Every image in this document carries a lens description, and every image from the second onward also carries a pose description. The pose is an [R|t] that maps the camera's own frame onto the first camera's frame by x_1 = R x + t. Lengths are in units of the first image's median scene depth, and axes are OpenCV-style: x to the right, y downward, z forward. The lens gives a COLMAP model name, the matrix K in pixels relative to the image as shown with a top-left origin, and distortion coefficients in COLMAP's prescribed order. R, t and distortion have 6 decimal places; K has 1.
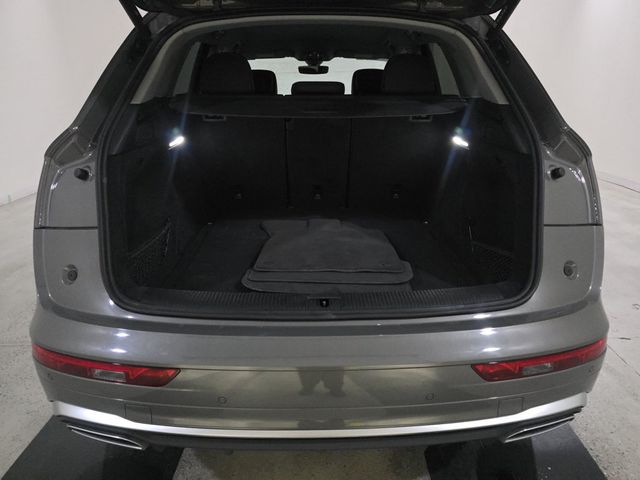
lens RADIAL K [[419.0, 0, 324.9], [0, 419.0, 240.2], [0, 0, 1]] dist [0.002278, -0.002644]
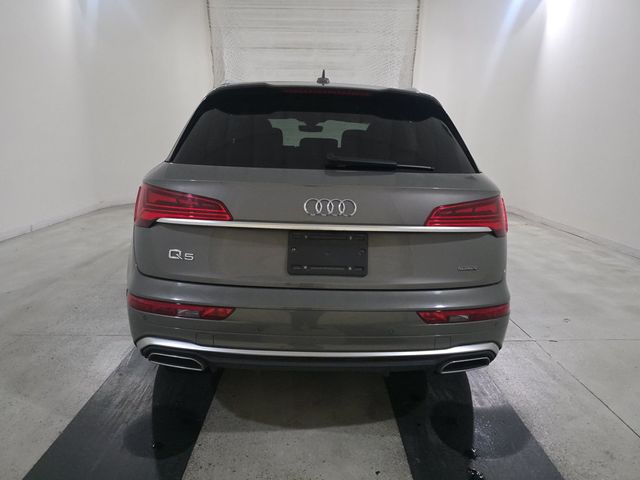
lens RADIAL K [[424.2, 0, 320.0], [0, 424.2, 240.0], [0, 0, 1]] dist [0.017337, -0.000530]
pose [[0.999206, 0.028778, 0.027542, -0.041620], [-0.025114, 0.991813, -0.125207, 0.138808], [-0.030920, 0.124416, 0.991748, -0.370240]]
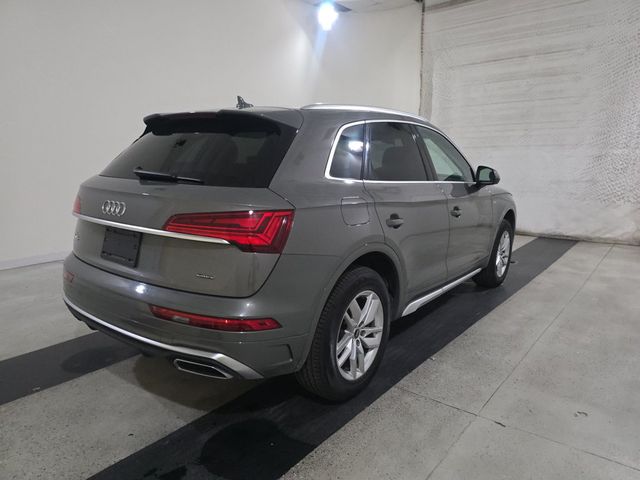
lens RADIAL K [[426.1, 0, 322.4], [0, 426.1, 248.3], [0, 0, 1]] dist [0.004802, 0.000277]
pose [[0.788893, 0.140516, -0.598250, 1.165952], [-0.225770, 0.971700, -0.069484, 0.013017], [0.571556, 0.189882, 0.798291, -0.065019]]
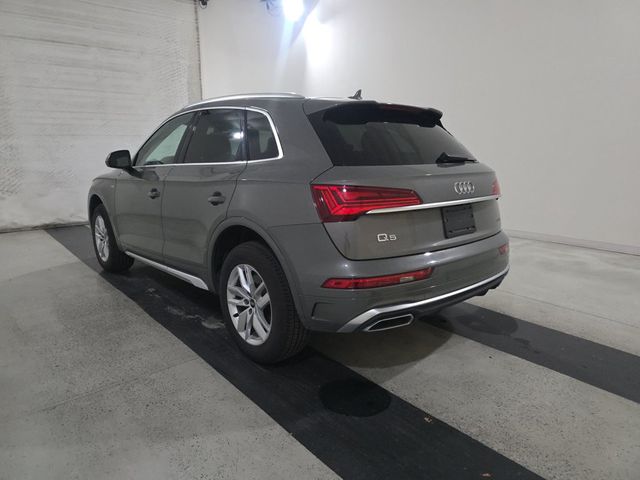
lens RADIAL K [[419.0, 0, 324.9], [0, 419.0, 240.2], [0, 0, 1]] dist [0.002278, -0.002644]
pose [[0.762569, -0.124807, 0.634753, -1.200115], [0.216568, 0.973848, -0.068696, 0.111298], [-0.609579, 0.189853, 0.769655, -0.205227]]
